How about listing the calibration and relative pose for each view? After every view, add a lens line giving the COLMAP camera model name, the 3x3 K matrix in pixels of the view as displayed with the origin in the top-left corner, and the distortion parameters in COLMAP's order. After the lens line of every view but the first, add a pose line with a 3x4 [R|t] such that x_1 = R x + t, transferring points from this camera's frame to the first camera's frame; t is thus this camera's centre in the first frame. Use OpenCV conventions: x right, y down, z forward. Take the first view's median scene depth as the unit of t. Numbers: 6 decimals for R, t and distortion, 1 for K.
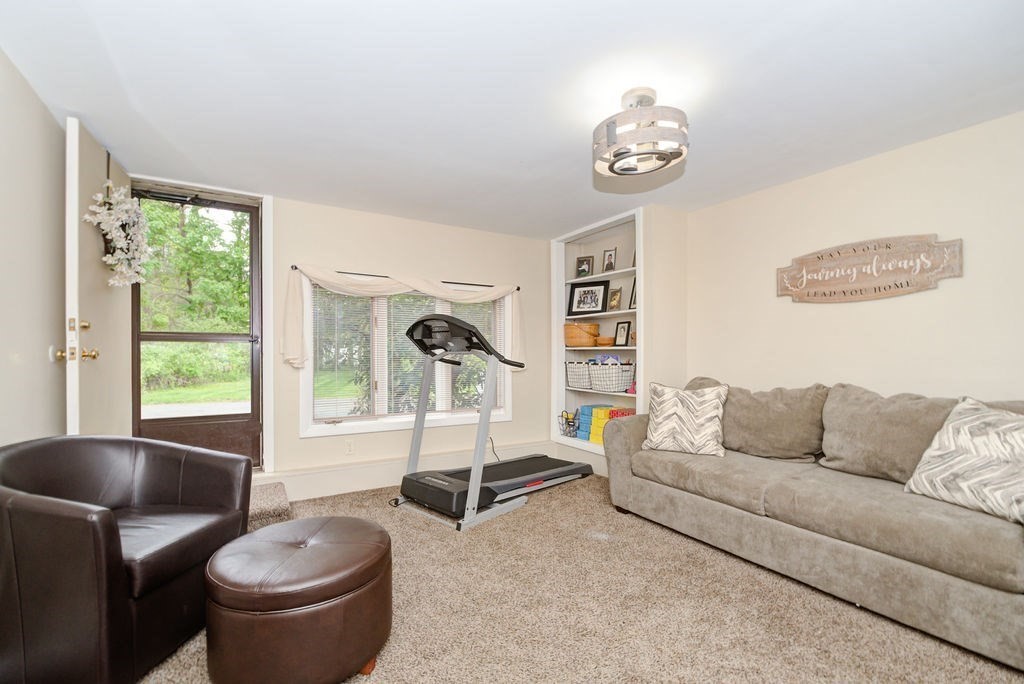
lens RADIAL K [[448.2, 0, 503.6], [0, 448.2, 350.8], [0, 0, 1]] dist [0.001539, -0.005019]
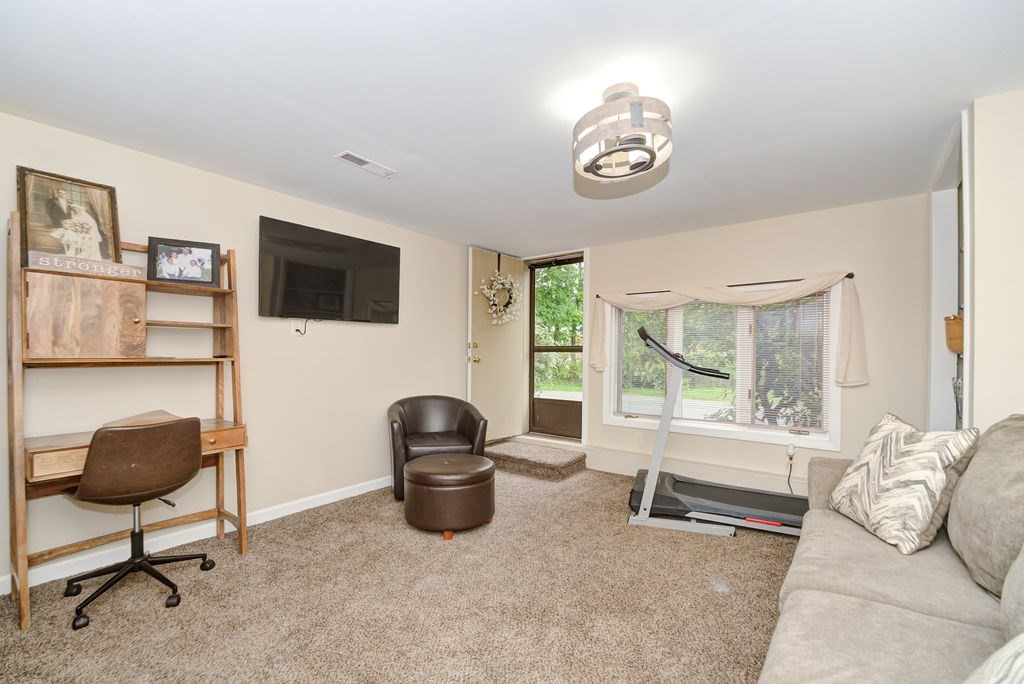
lens RADIAL K [[448.2, 0, 515.0], [0, 448.2, 351.8], [0, 0, 1]] dist [0.001539, -0.005019]
pose [[0.345671, -0.008365, -0.938318, 0.912252], [-0.005549, 0.999925, -0.010958, -0.003555], [0.938339, 0.008994, 0.345598, 0.389411]]
